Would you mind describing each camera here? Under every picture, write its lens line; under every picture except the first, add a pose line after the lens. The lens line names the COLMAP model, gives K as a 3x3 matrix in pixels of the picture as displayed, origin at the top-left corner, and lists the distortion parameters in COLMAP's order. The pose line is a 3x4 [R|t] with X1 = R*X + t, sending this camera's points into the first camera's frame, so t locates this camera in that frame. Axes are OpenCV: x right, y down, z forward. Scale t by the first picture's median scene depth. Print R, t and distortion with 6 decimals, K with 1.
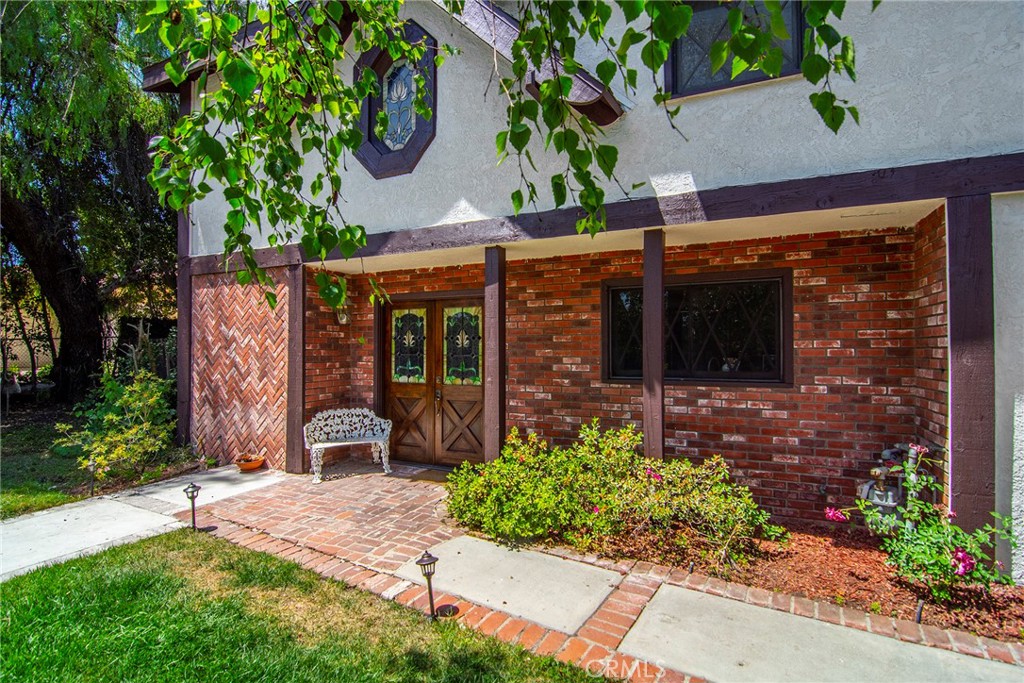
lens RADIAL K [[491.3, 0, 512.0], [0, 491.3, 341.5], [0, 0, 1]] dist [-0.000522, -0.012500]
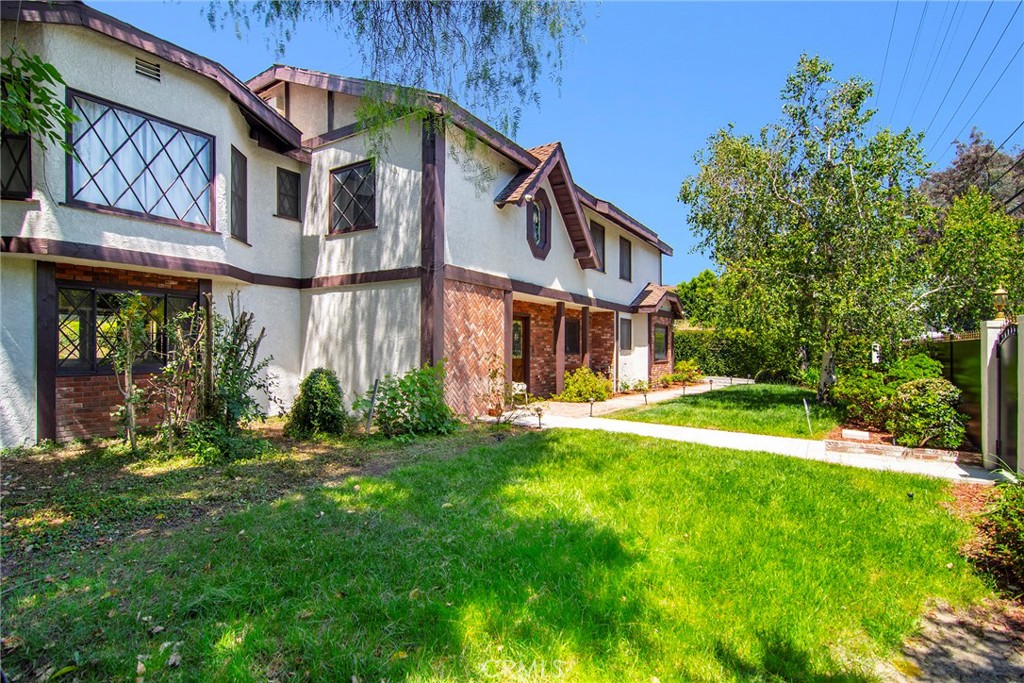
lens RADIAL K [[491.3, 0, 512.0], [0, 491.3, 341.5], [0, 0, 1]] dist [-0.000522, -0.012500]
pose [[0.126193, 0.018517, 0.991833, -2.147623], [-0.015799, 0.999736, -0.016654, 0.050665], [-0.991880, -0.013568, 0.126453, 0.769934]]
